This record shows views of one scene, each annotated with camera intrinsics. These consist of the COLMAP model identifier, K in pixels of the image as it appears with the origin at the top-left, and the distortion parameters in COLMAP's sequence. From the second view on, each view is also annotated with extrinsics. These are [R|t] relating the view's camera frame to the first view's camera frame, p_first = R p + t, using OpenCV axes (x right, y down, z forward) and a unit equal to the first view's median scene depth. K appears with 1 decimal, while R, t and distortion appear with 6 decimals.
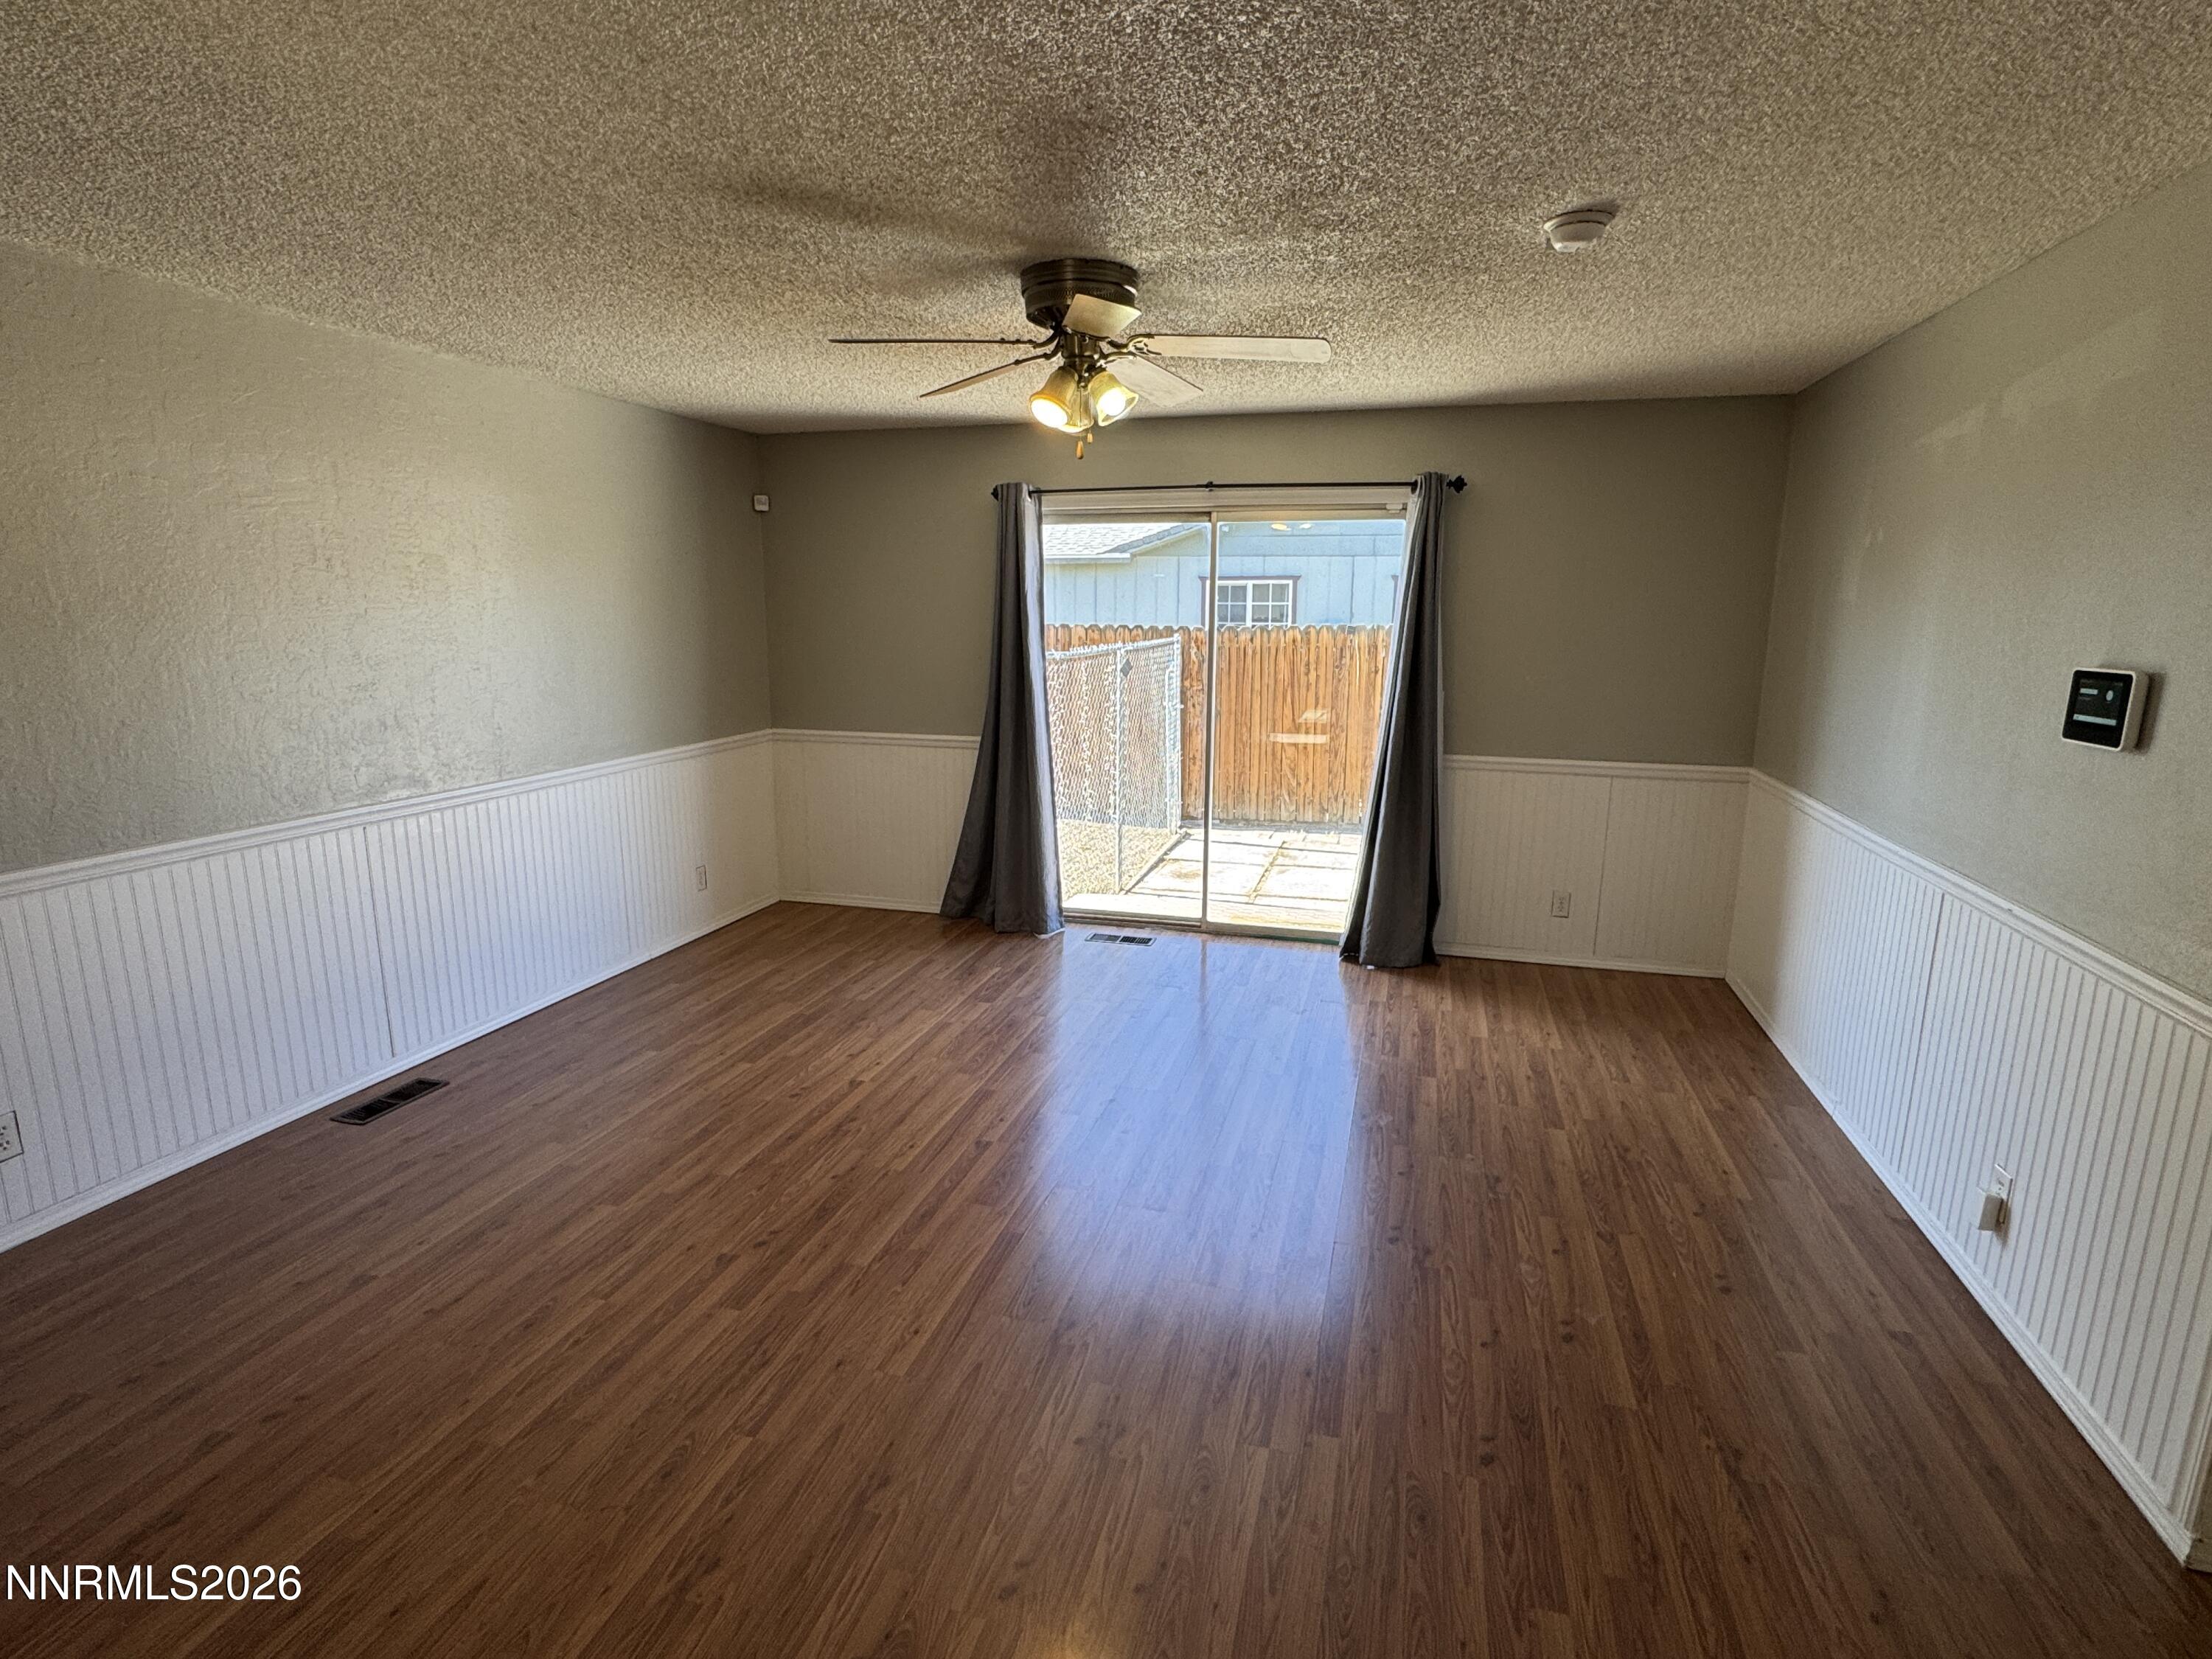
lens RADIAL K [[1123.1, 0, 1111.3], [0, 1123.1, 842.1], [0, 0, 1]] dist [-0.003571, 0.000782]
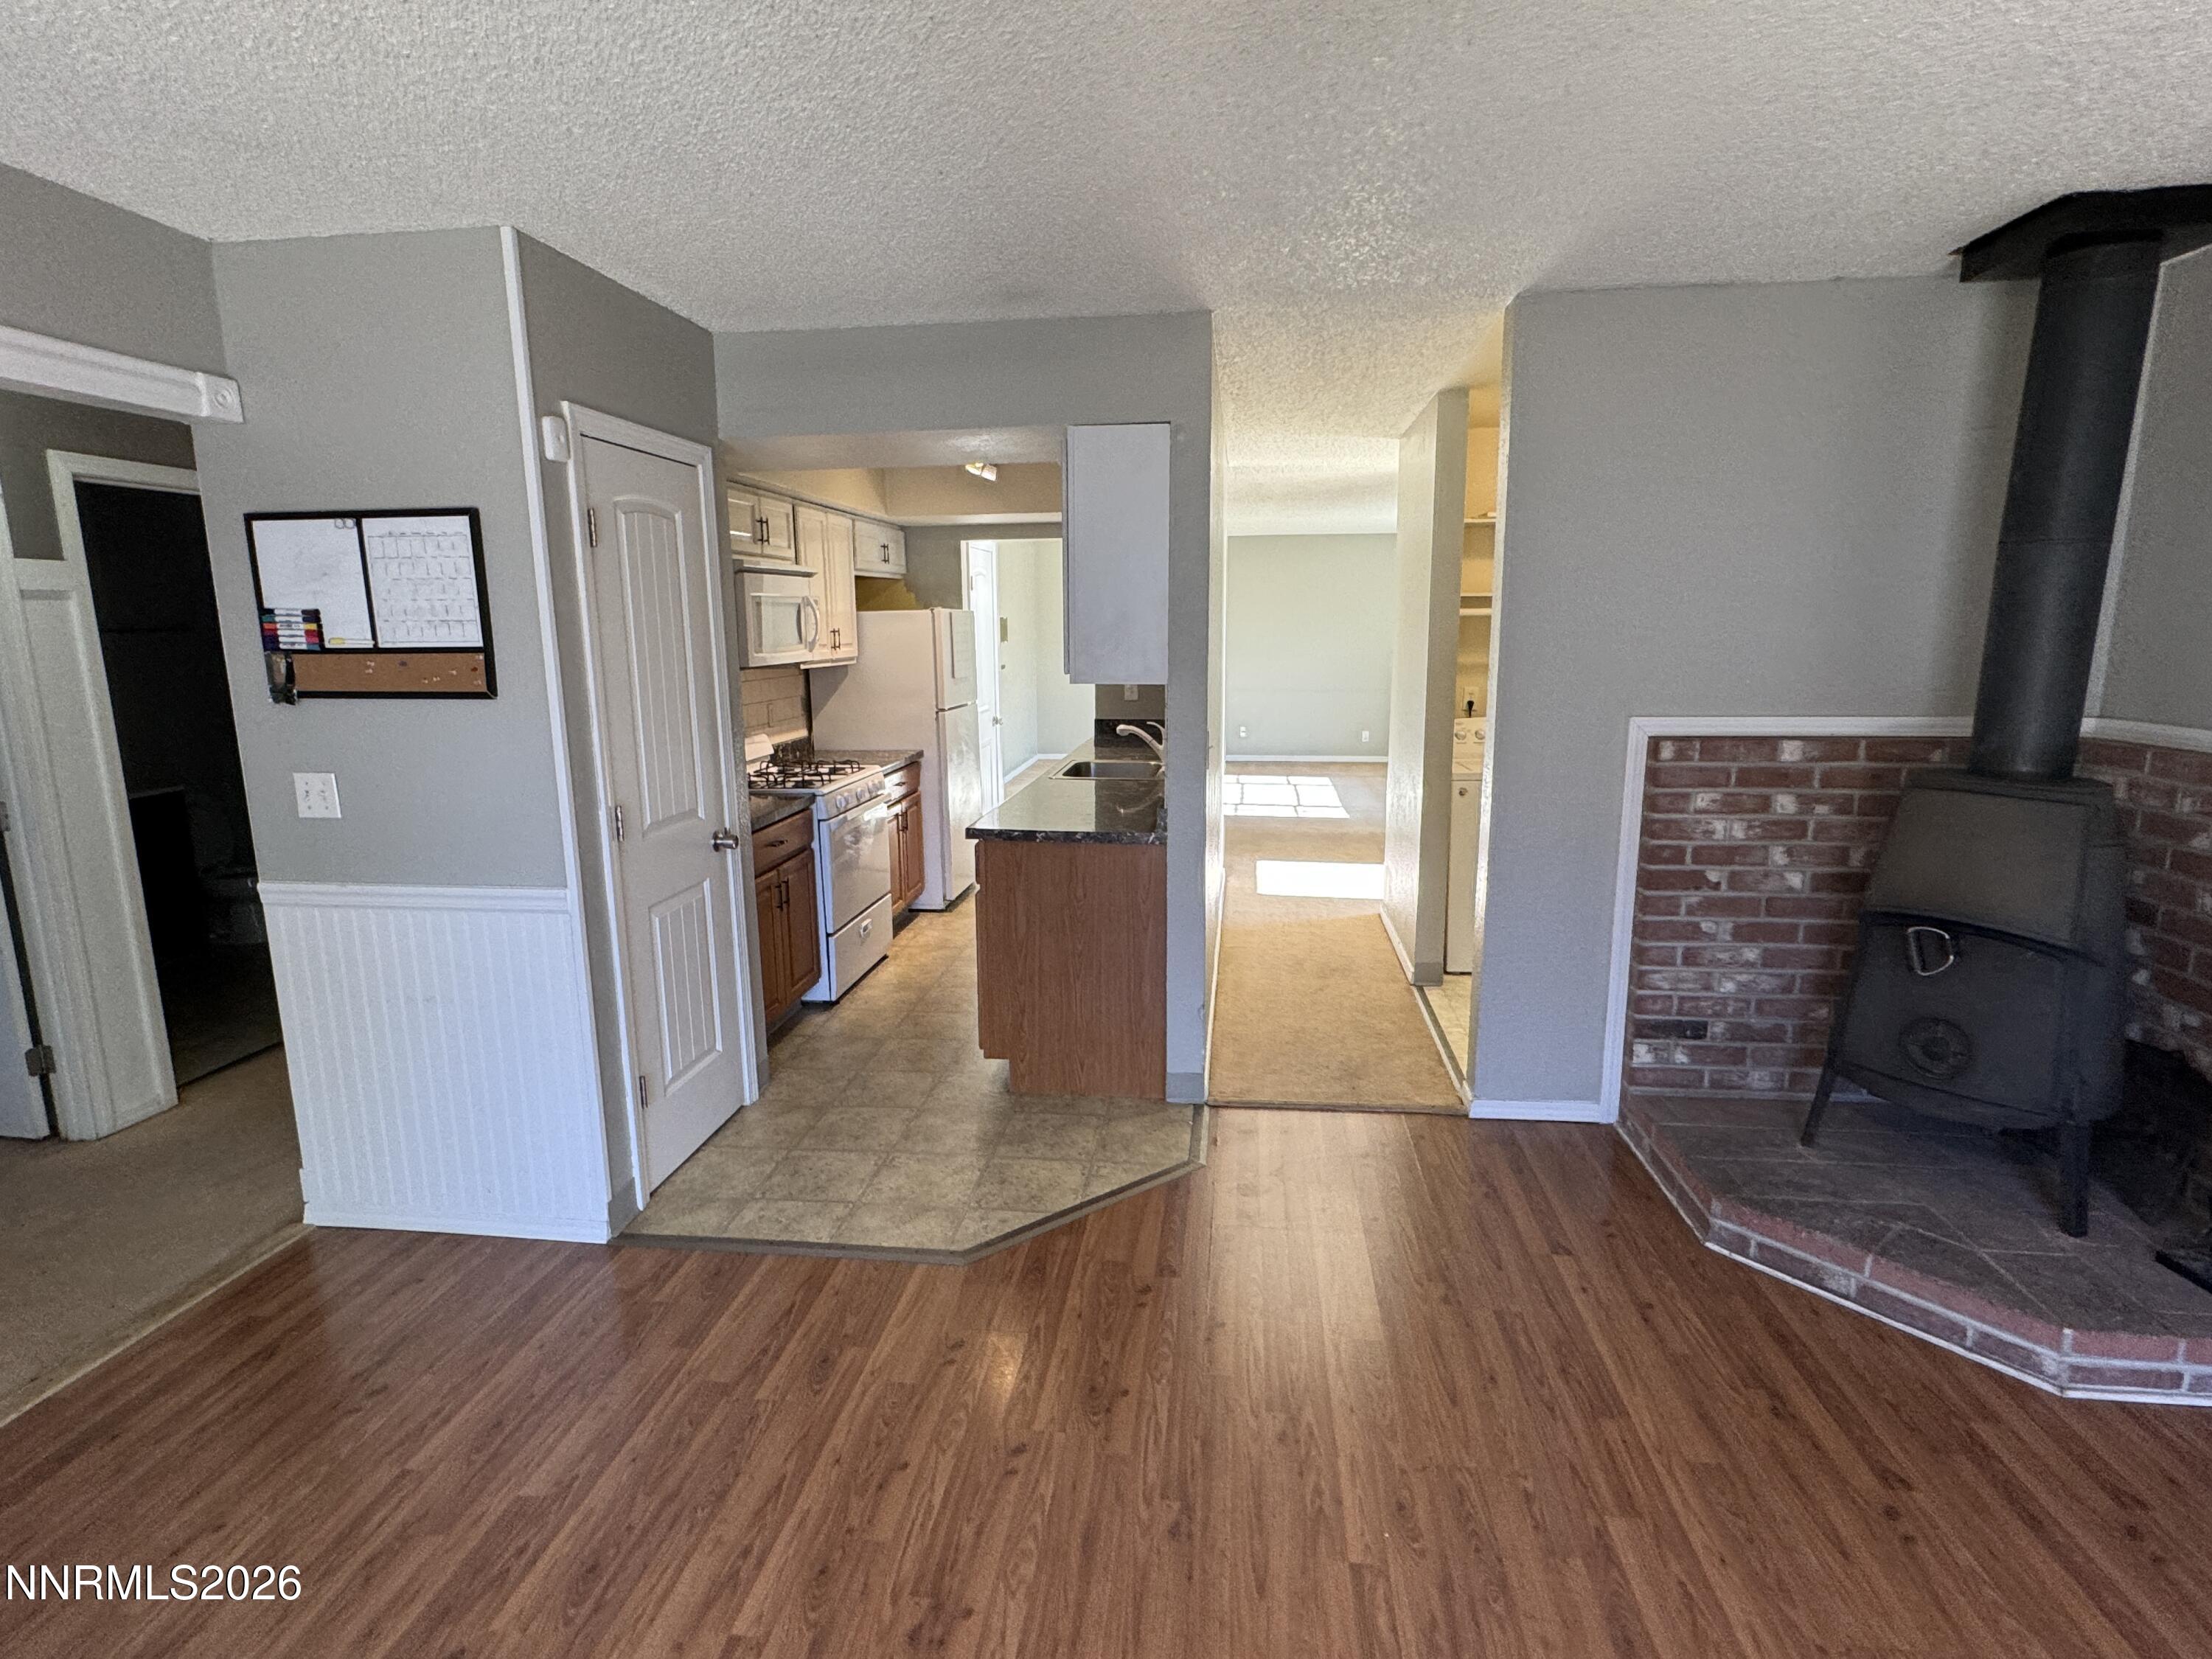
lens RADIAL K [[1123.1, 0, 1104.1], [0, 1123.1, 829.2], [0, 0, 1]] dist [-0.003571, 0.000782]
pose [[-0.989519, 0.029241, -0.141414, -0.016330], [-0.026830, 0.925006, 0.379005, -0.175354], [0.141891, 0.378827, -0.914526, 0.885249]]
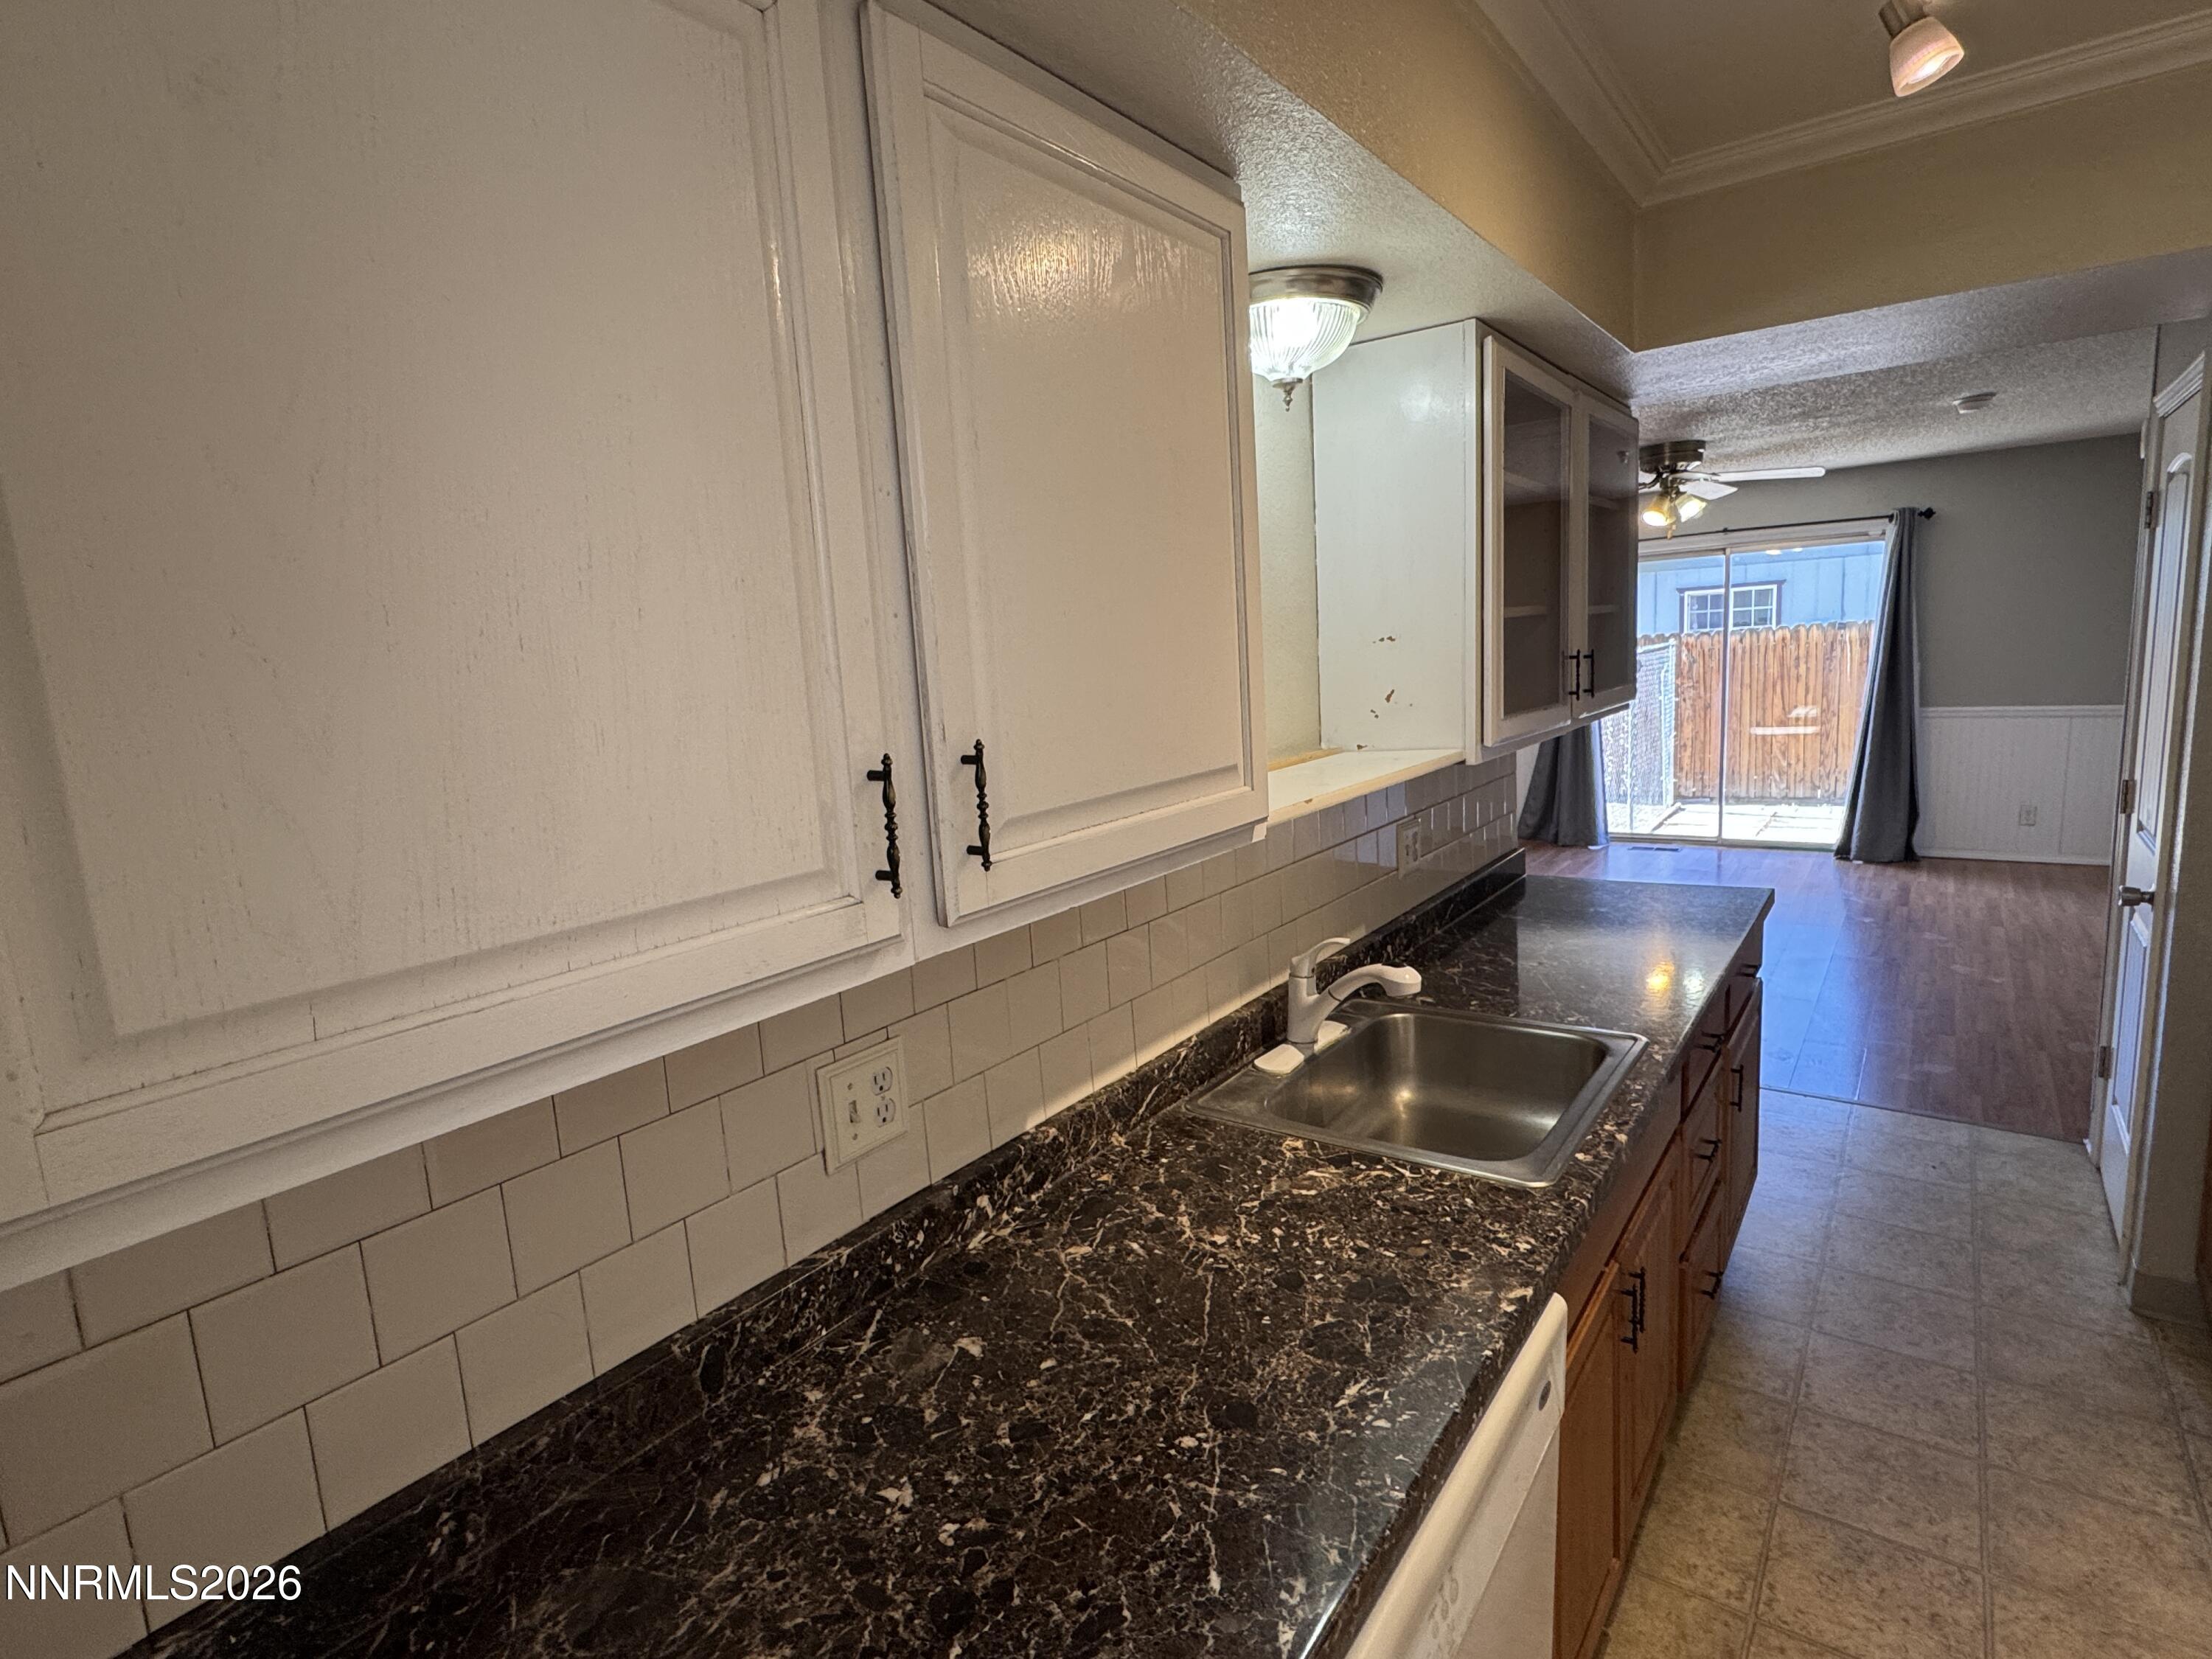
lens RADIAL K [[1123.1, 0, 1101.4], [0, 1123.1, 833.0], [0, 0, 1]] dist [-0.003571, 0.000782]
pose [[0.930030, -0.003928, -0.367463, -0.175926], [-0.009625, 0.999340, -0.035042, 0.176894], [0.367358, 0.036127, 0.929378, -0.845833]]
